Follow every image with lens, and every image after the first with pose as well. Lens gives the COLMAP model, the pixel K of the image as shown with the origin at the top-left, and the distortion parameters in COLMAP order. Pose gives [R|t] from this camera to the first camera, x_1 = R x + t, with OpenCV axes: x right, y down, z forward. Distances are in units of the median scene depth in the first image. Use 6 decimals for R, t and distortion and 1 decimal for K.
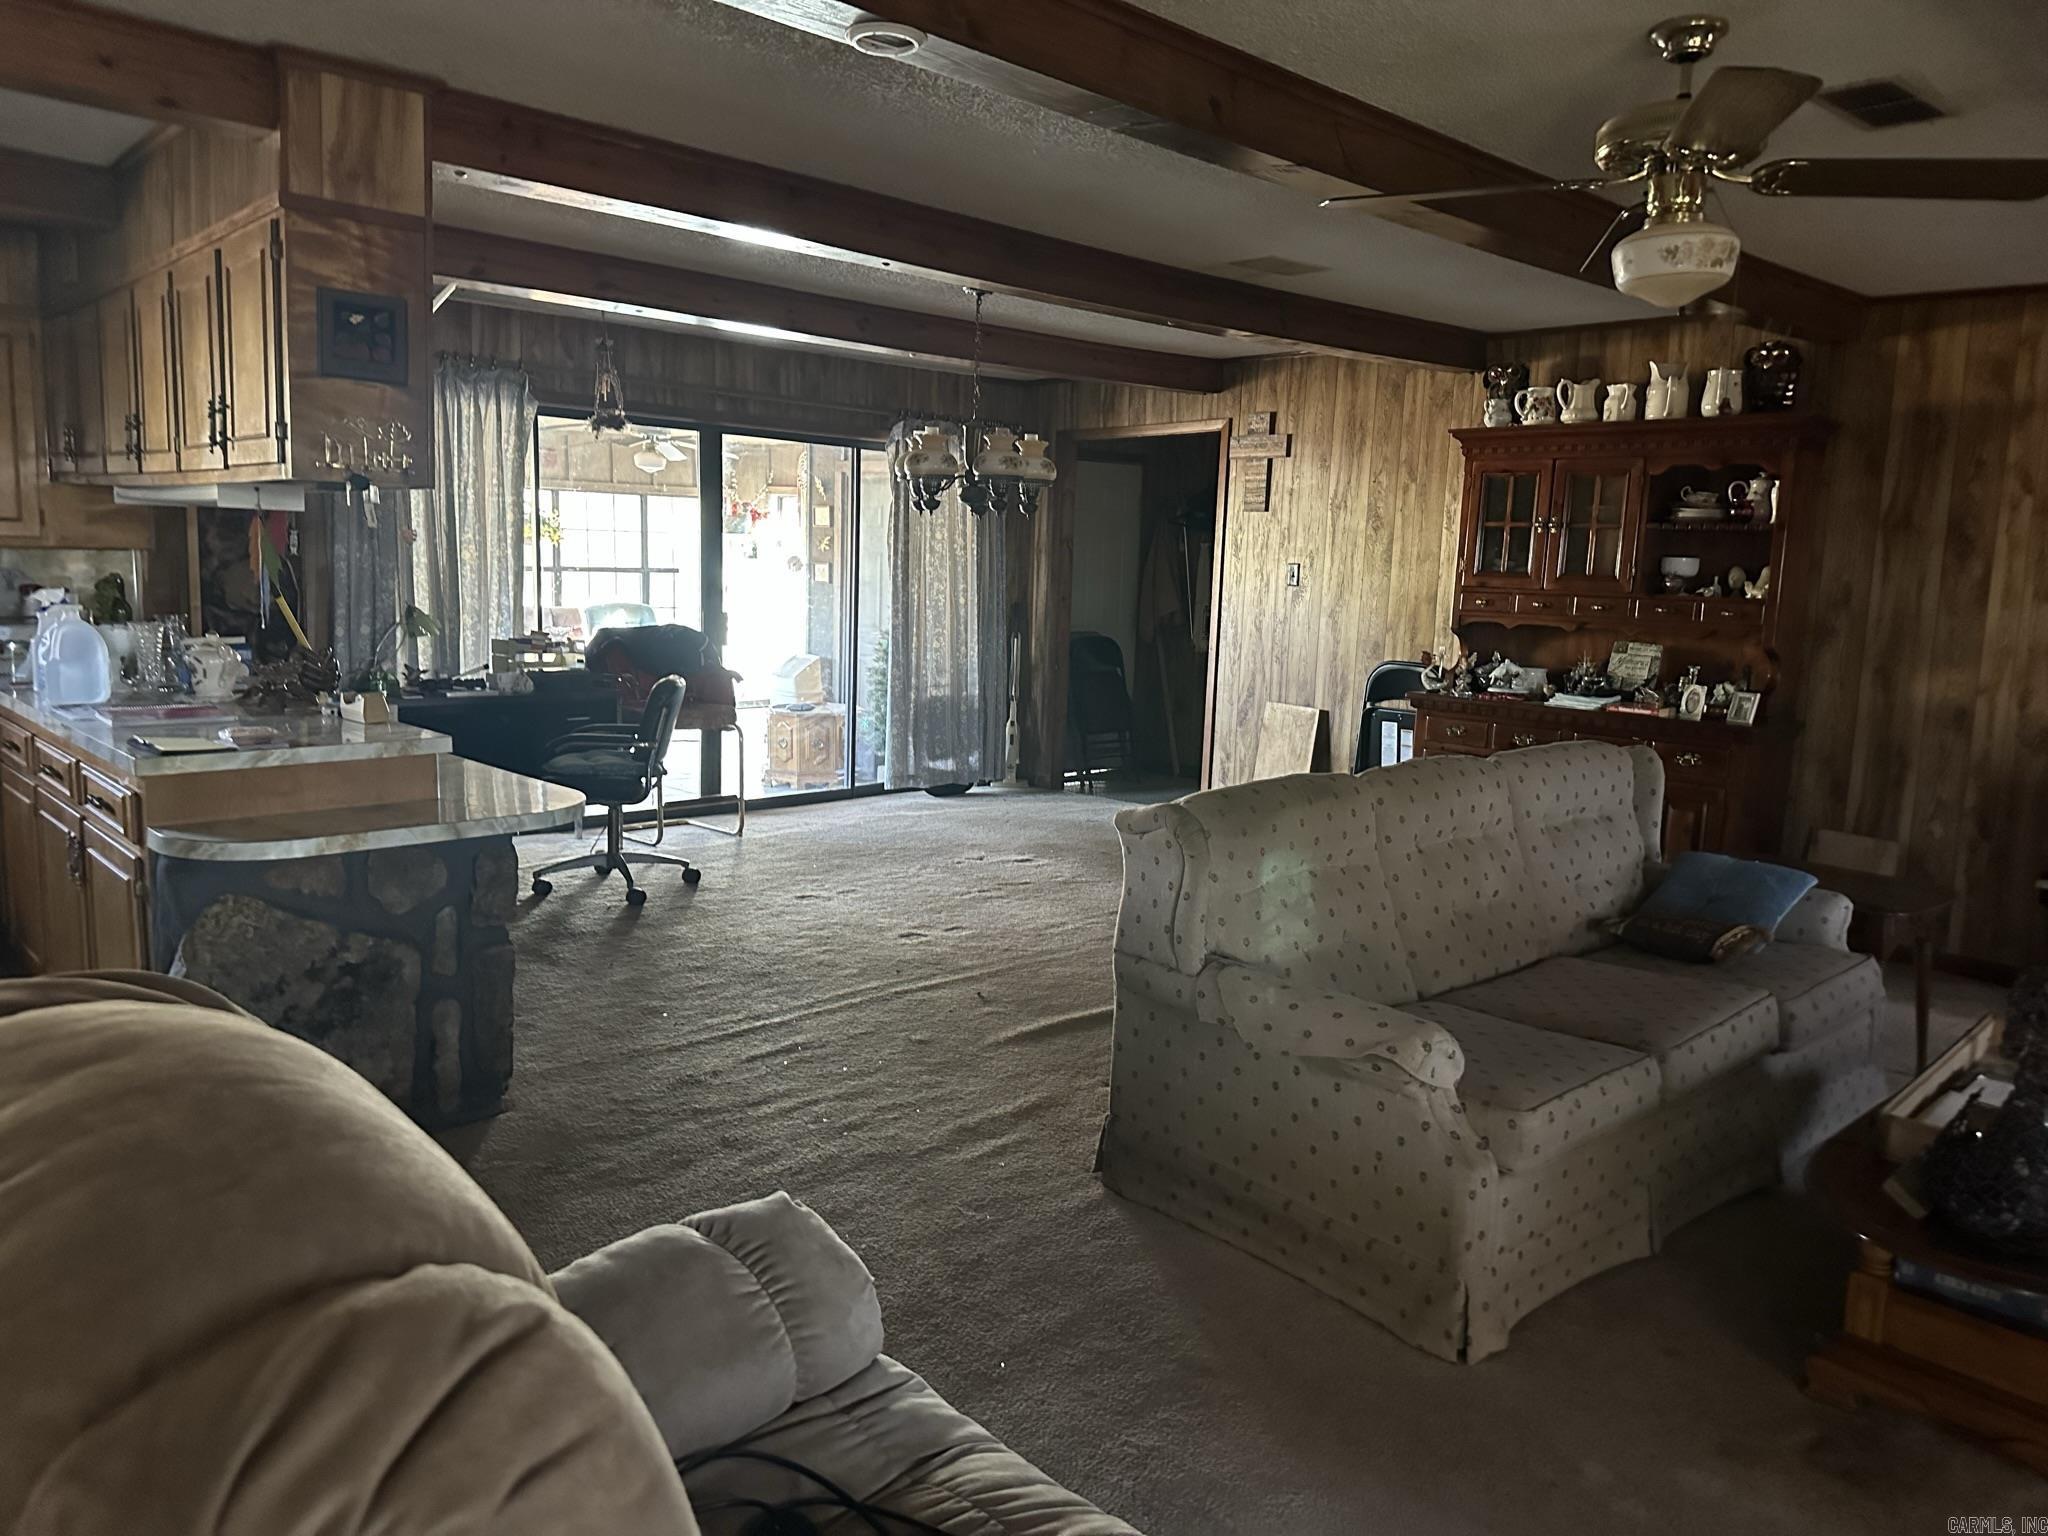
lens RADIAL K [[1456.1, 0, 998.0], [0, 1456.1, 761.6], [0, 0, 1]] dist [0.057461, -0.070514]
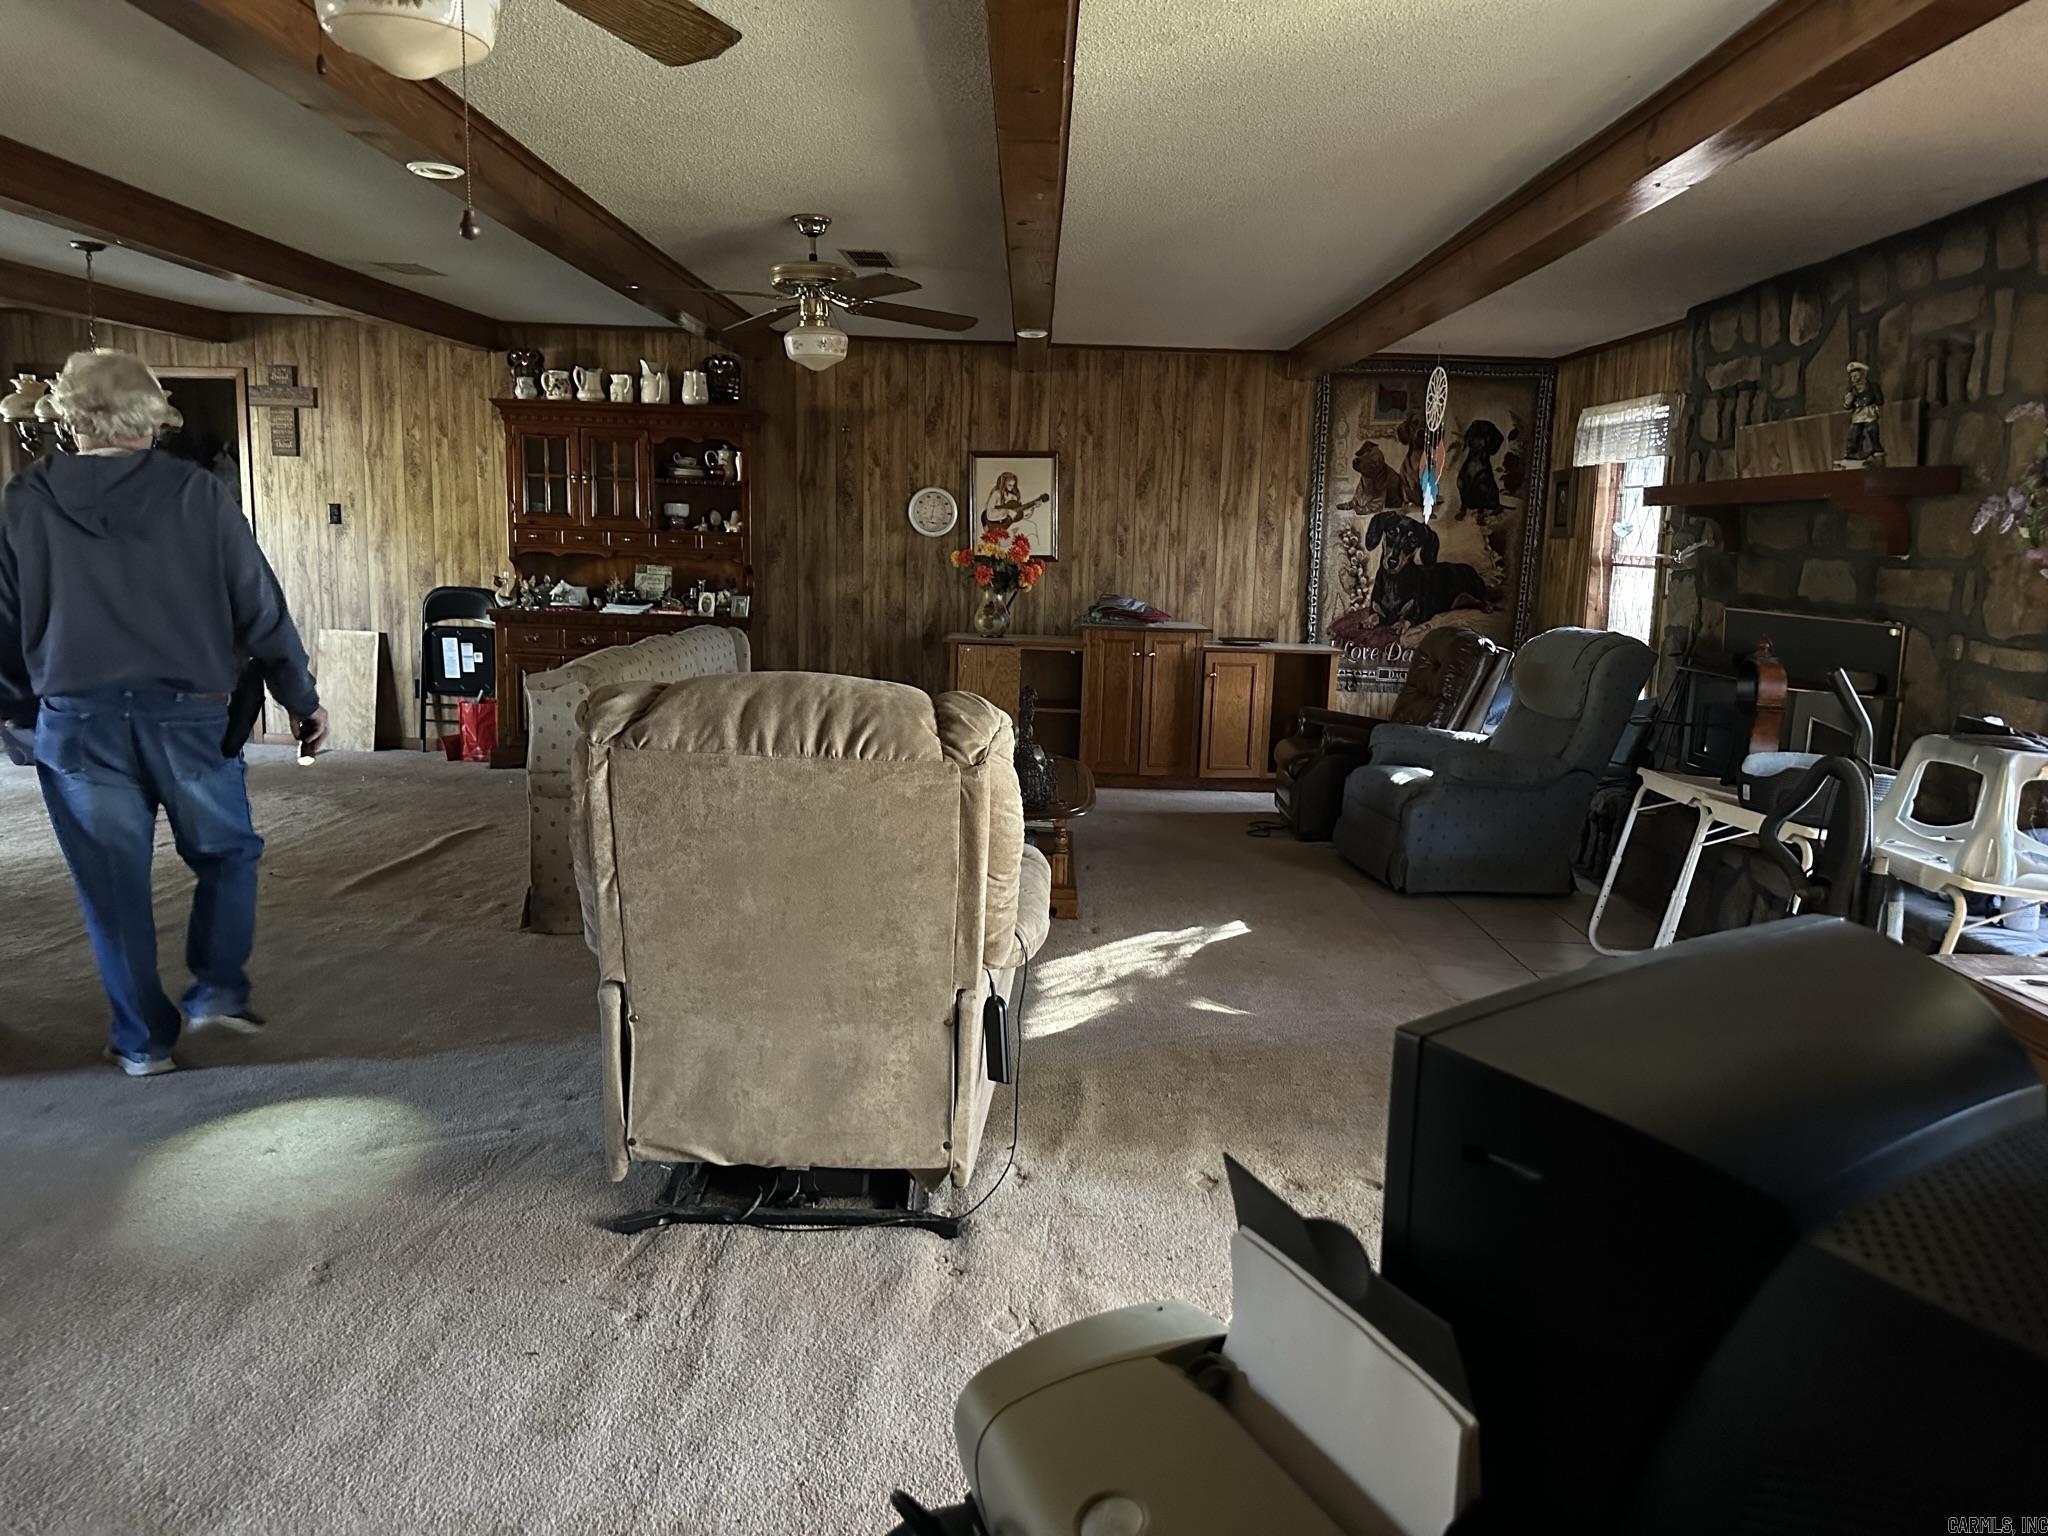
lens RADIAL K [[1456.1, 0, 998.0], [0, 1456.1, 761.6], [0, 0, 1]] dist [0.057461, -0.070514]
pose [[0.697641, -0.123365, 0.705746, -0.321831], [0.093660, 0.992314, 0.080874, 0.021365], [-0.710299, 0.009679, 0.703834, -0.193292]]
